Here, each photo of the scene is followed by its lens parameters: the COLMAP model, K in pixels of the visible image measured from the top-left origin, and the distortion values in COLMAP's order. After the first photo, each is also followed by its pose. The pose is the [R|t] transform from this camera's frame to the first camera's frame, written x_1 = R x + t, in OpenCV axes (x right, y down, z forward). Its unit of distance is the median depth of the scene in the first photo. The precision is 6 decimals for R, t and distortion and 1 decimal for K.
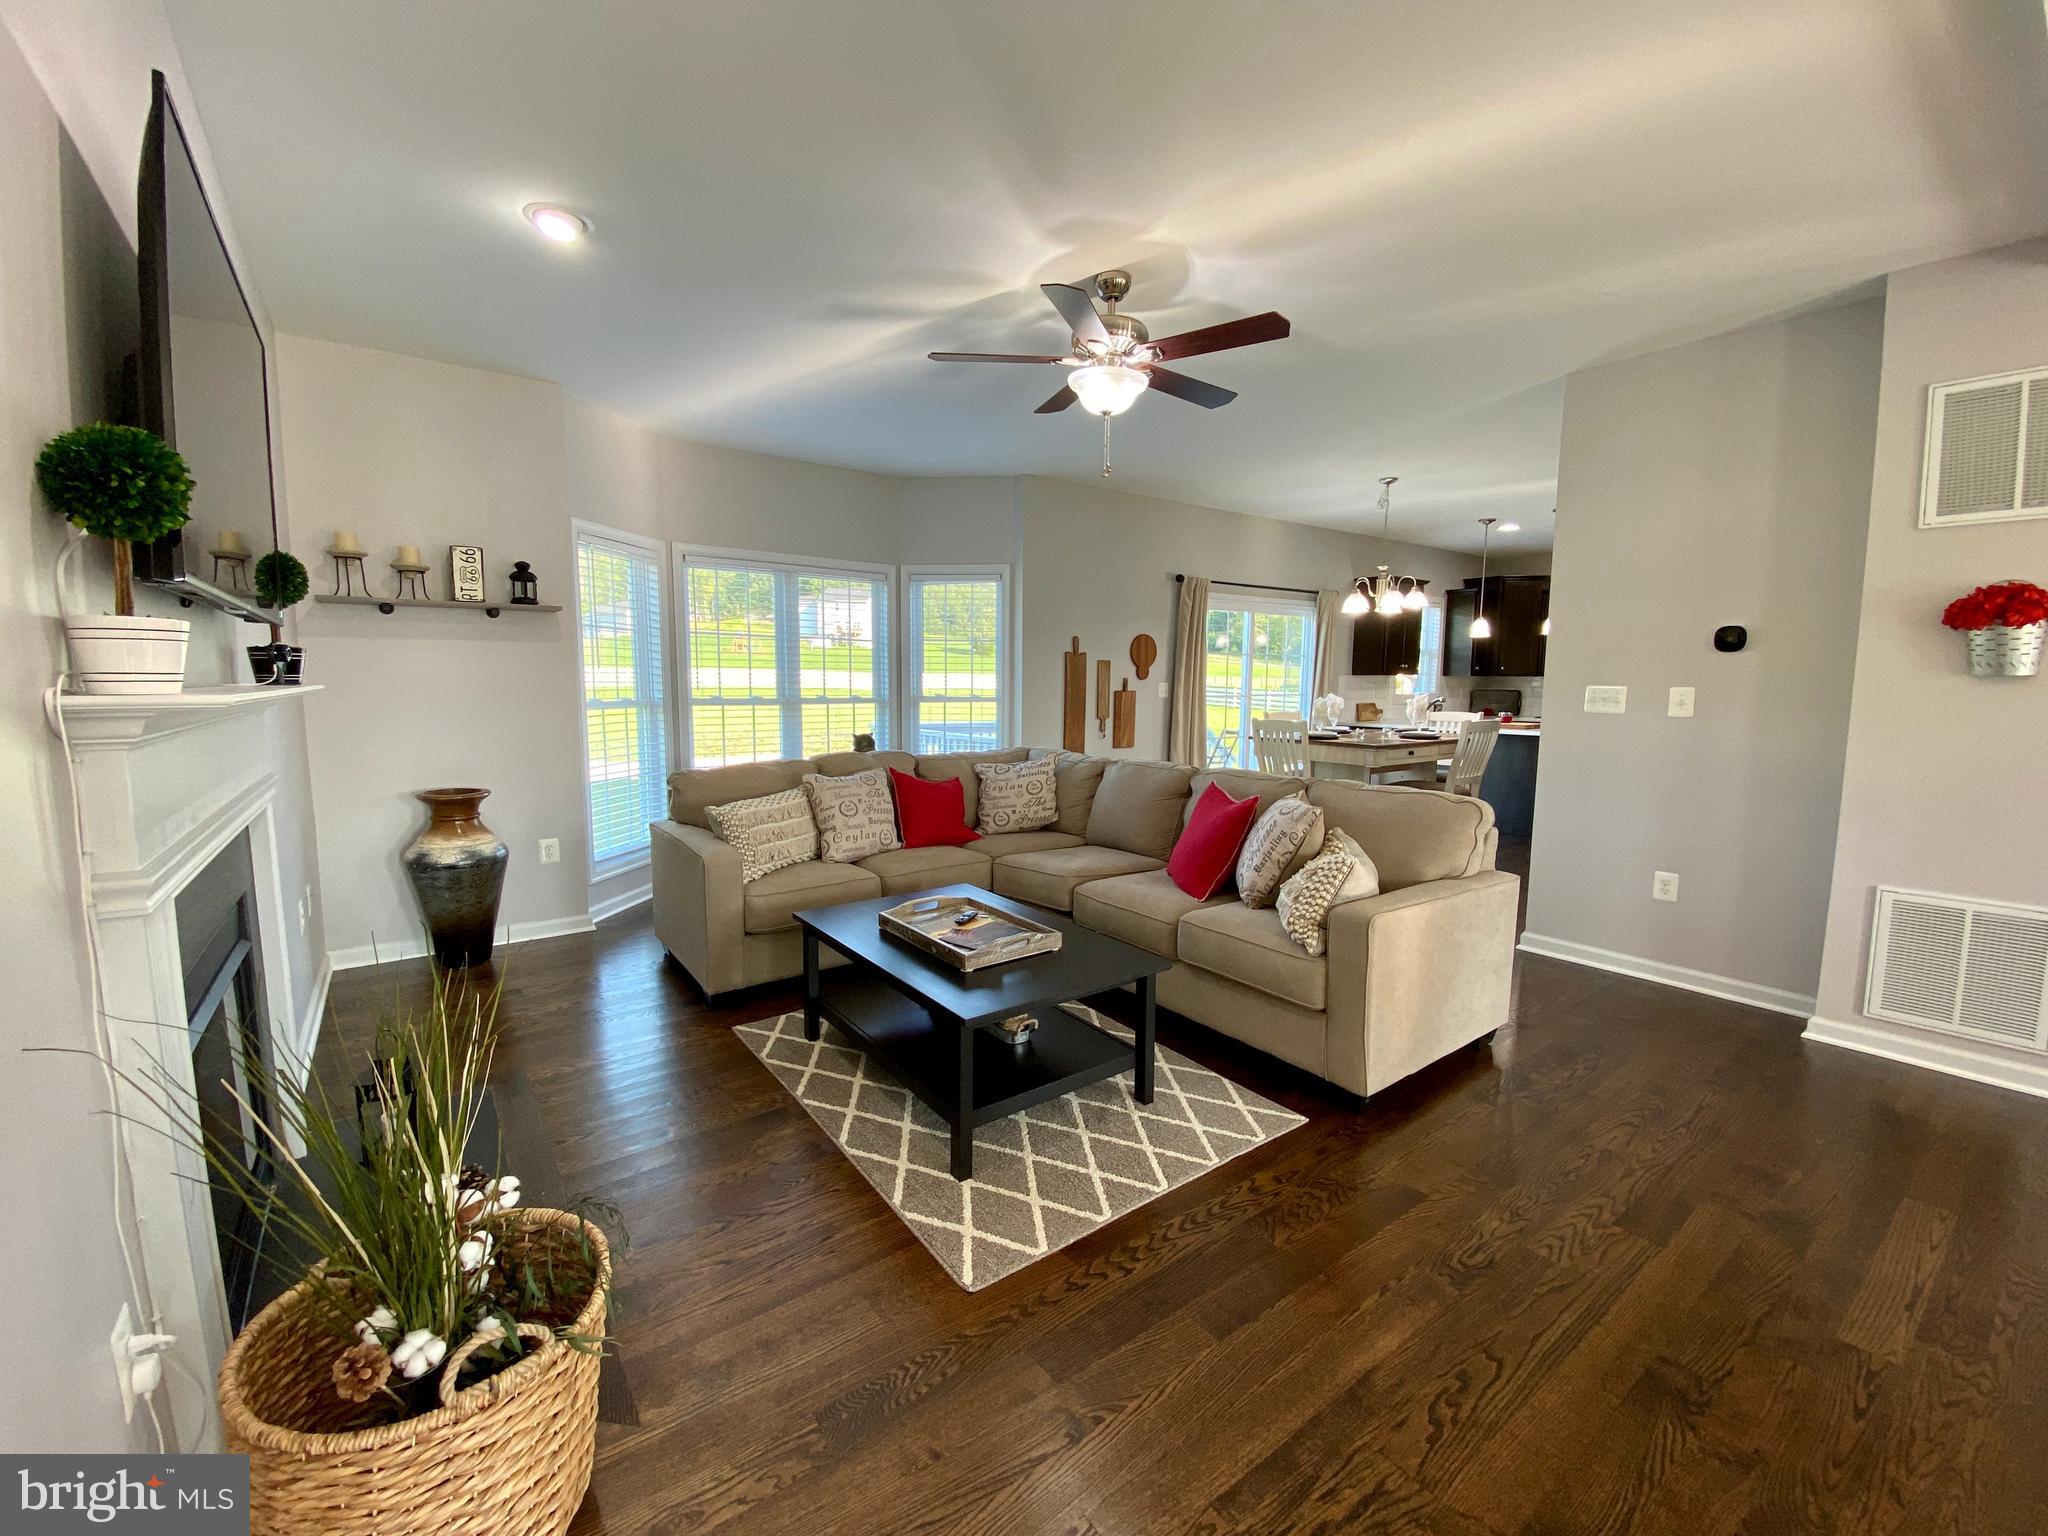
lens RADIAL K [[825.4, 0, 1021.9], [0, 825.4, 766.8], [0, 0, 1]] dist [0.008694, -0.014531]
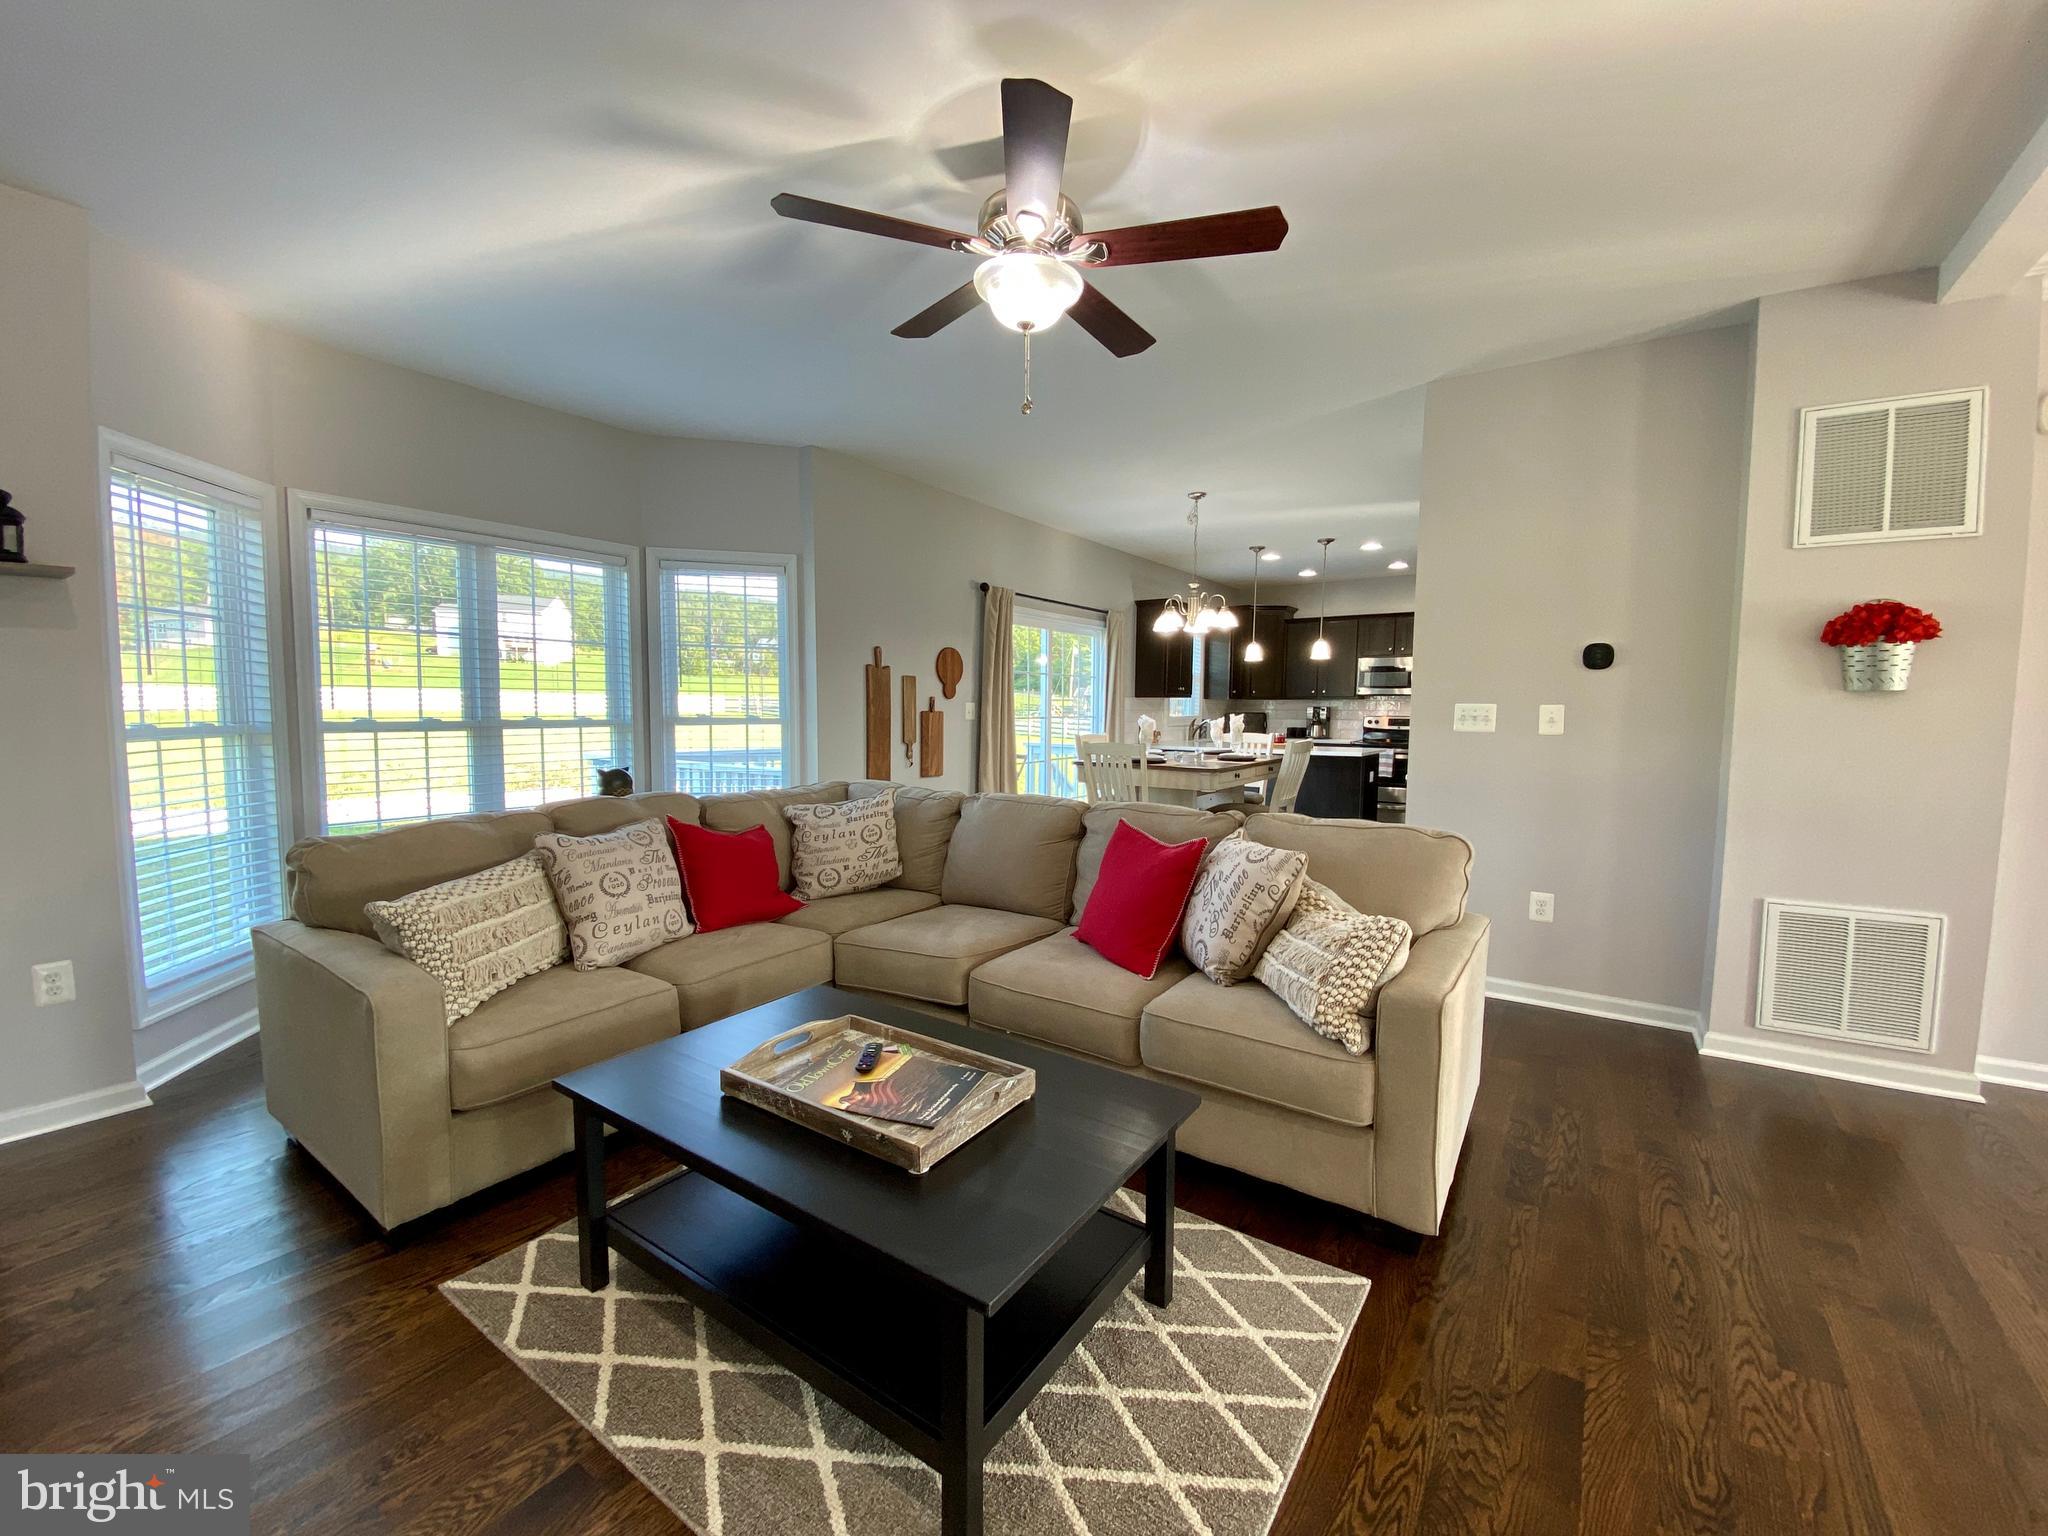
lens RADIAL K [[825.4, 0, 1020.3], [0, 825.4, 767.1], [0, 0, 1]] dist [0.008694, -0.014531]
pose [[0.944640, -0.022313, 0.327348, -0.124797], [0.032082, 0.999186, -0.024472, -0.017270], [-0.326536, 0.033619, 0.944587, 0.266365]]
